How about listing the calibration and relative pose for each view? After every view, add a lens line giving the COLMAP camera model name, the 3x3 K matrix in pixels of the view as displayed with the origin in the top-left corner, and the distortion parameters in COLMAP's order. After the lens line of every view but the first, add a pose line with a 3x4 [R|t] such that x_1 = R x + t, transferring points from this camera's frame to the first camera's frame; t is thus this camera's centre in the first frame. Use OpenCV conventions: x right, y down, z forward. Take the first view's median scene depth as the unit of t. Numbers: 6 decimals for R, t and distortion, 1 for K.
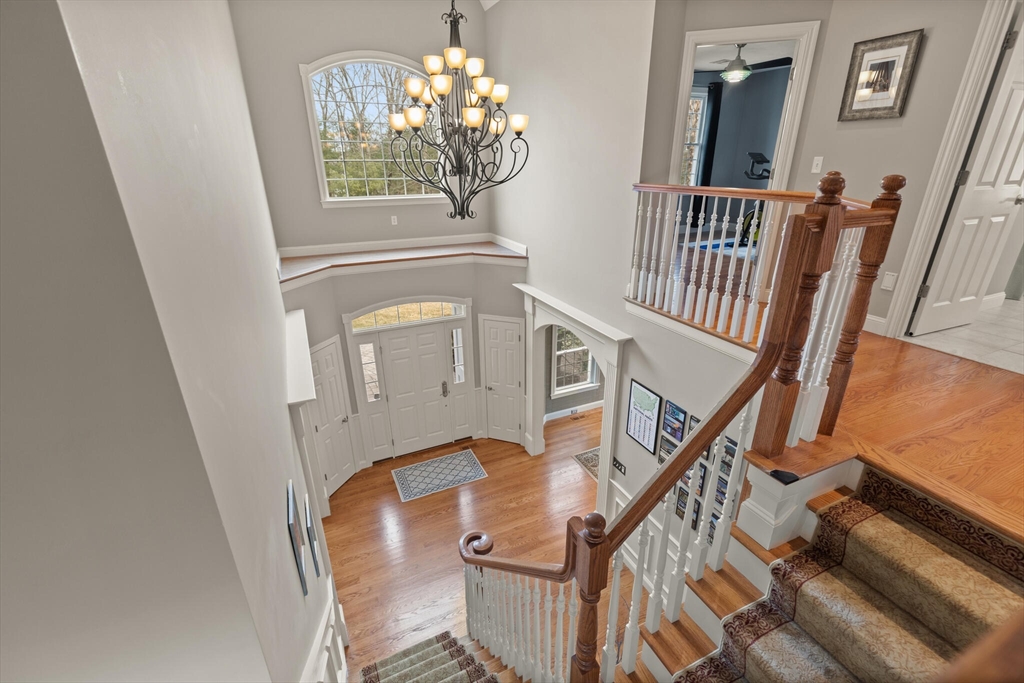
lens RADIAL K [[464.4, 0, 511.7], [0, 464.4, 342.6], [0, 0, 1]] dist [0.007193, -0.001020]
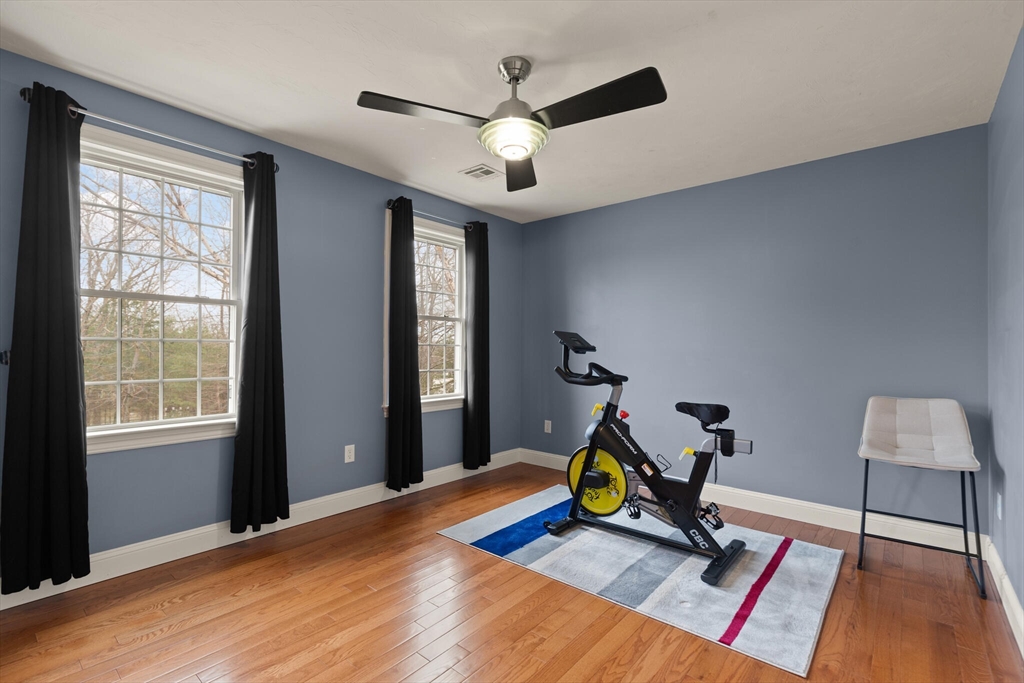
lens RADIAL K [[464.4, 0, 512.0], [0, 464.4, 342.4], [0, 0, 1]] dist [0.007193, -0.001020]
pose [[0.907670, 0.010004, 0.419565, 0.236658], [0.150624, 0.925346, -0.347918, -0.210443], [-0.391723, 0.378991, 0.838402, 0.550443]]
